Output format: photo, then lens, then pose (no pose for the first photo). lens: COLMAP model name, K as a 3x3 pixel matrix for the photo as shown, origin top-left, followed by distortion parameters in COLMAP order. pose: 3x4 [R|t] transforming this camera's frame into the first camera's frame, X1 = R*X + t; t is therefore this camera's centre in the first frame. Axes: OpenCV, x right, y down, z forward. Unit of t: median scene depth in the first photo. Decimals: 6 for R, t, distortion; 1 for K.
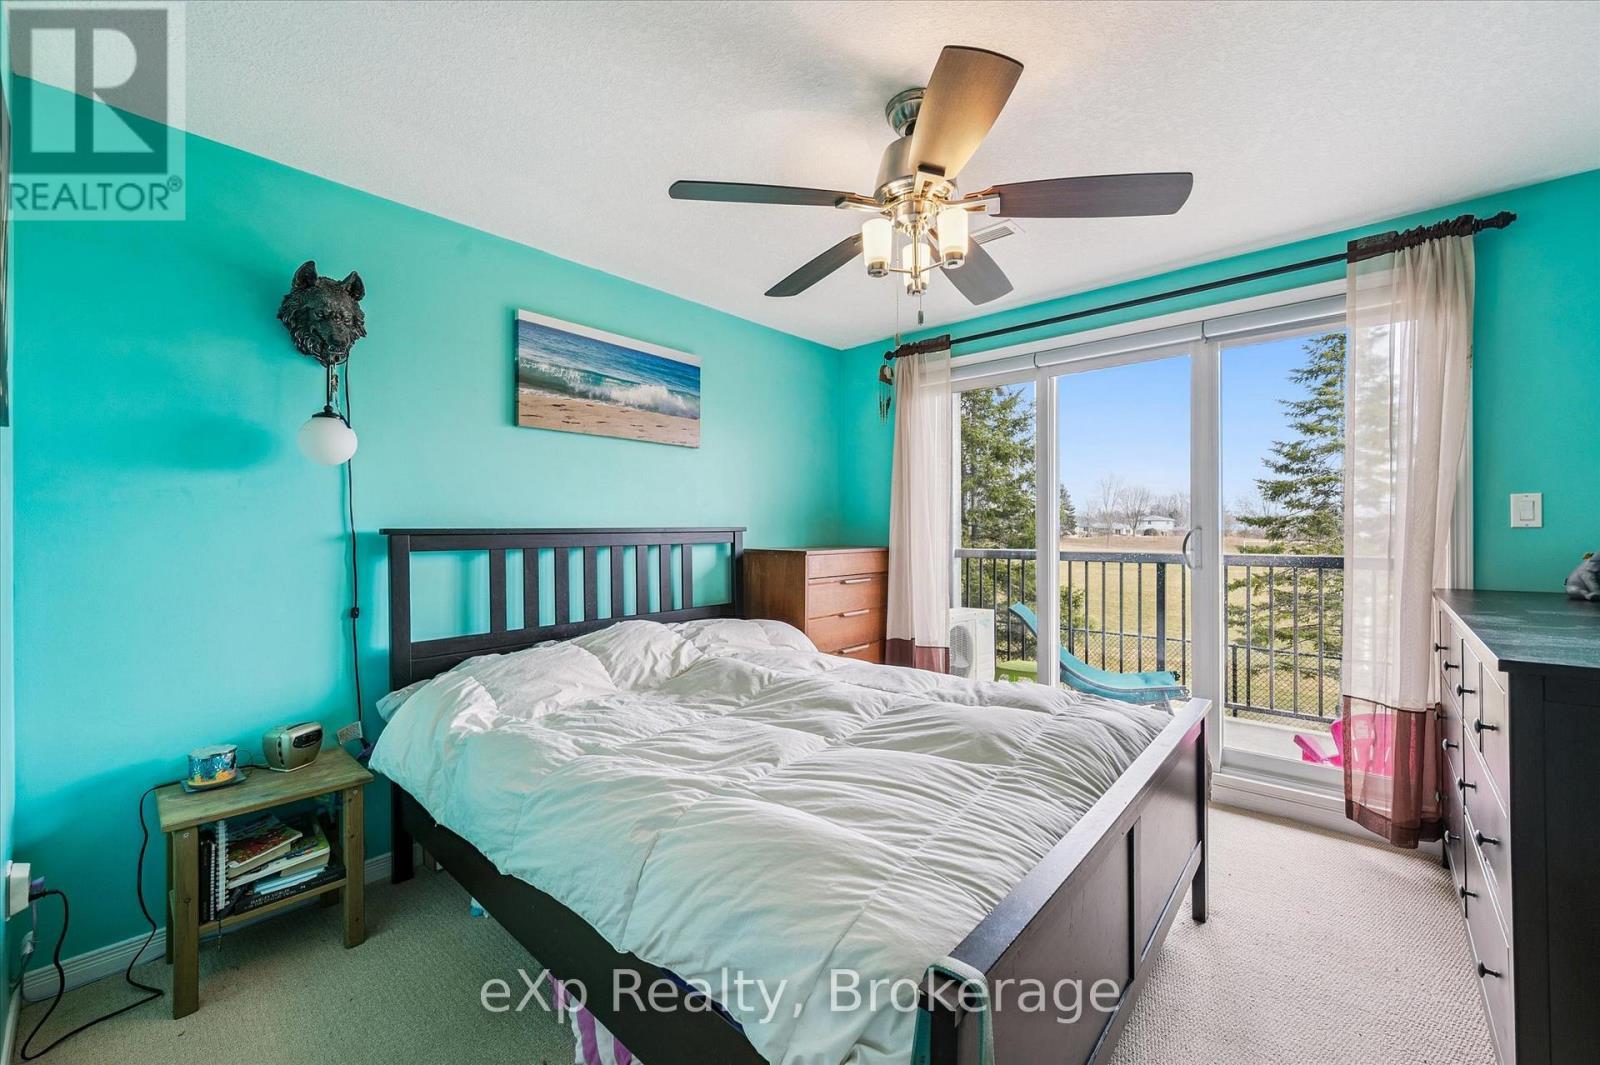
lens RADIAL K [[631.3, 0, 802.0], [0, 631.3, 530.4], [0, 0, 1]] dist [-0.002846, 0.000424]
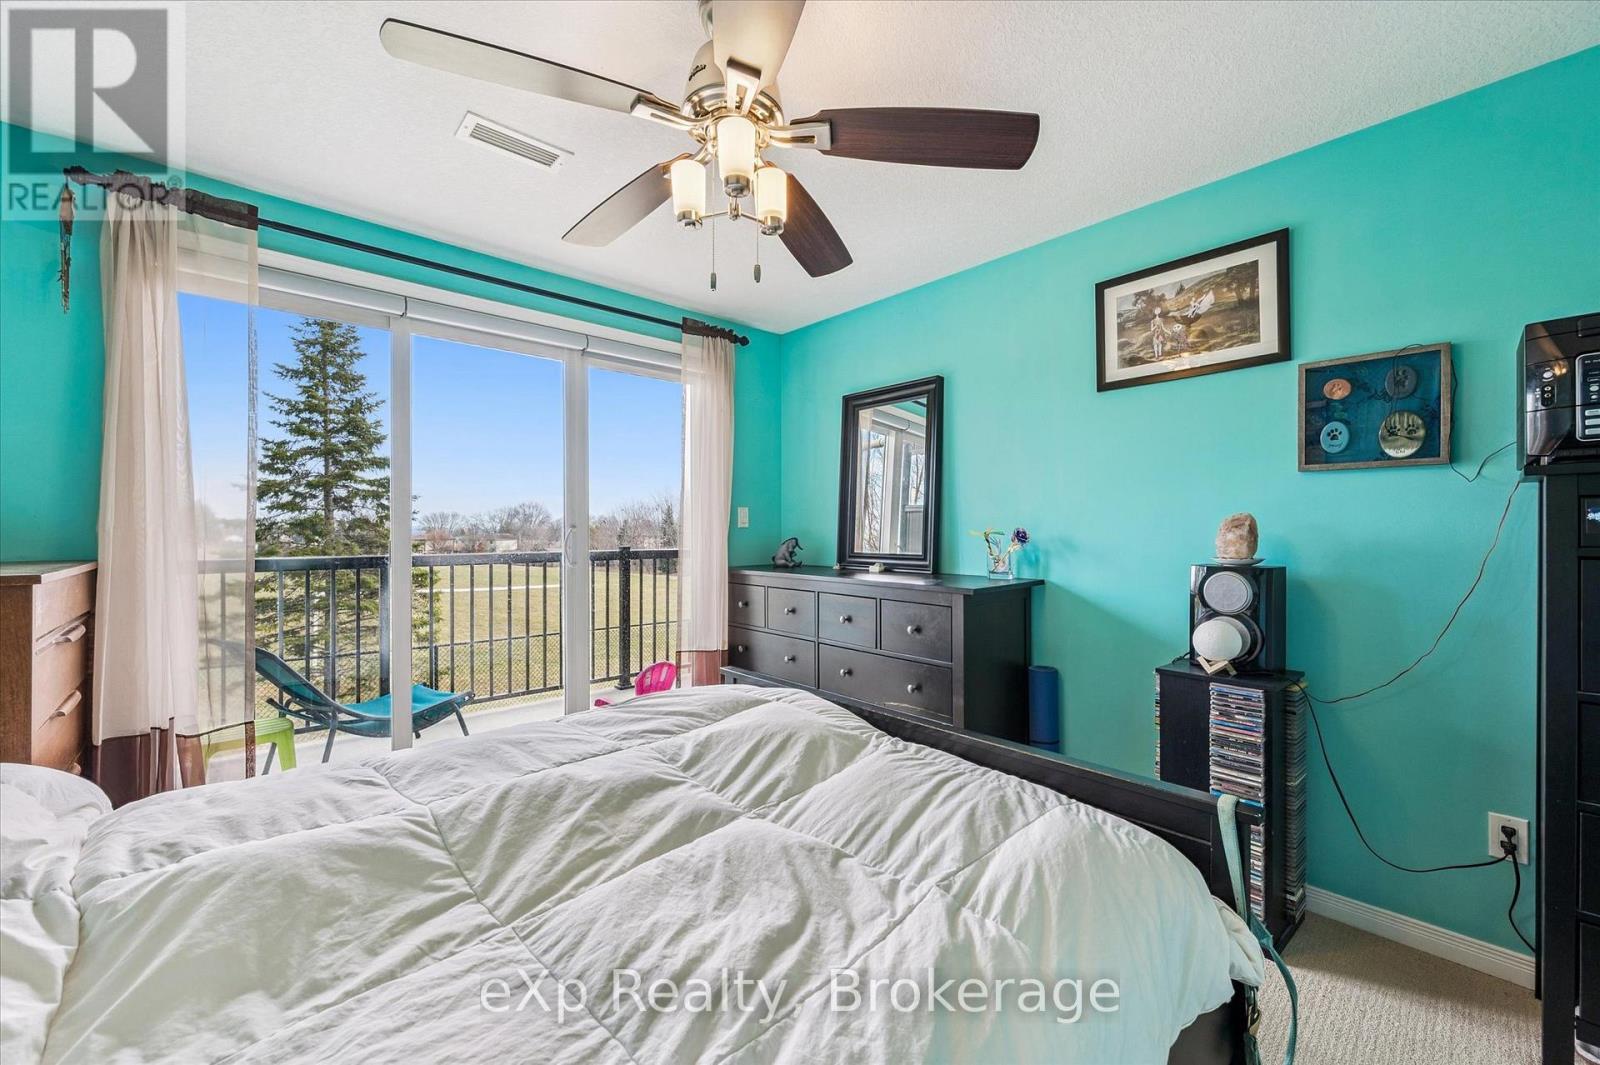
lens RADIAL K [[631.3, 0, 794.2], [0, 631.3, 534.5], [0, 0, 1]] dist [-0.002846, 0.000424]
pose [[0.113746, -0.004109, 0.993501, -0.489754], [0.002710, 0.999989, 0.003826, 0.007557], [-0.993506, 0.002257, 0.113756, 0.644619]]
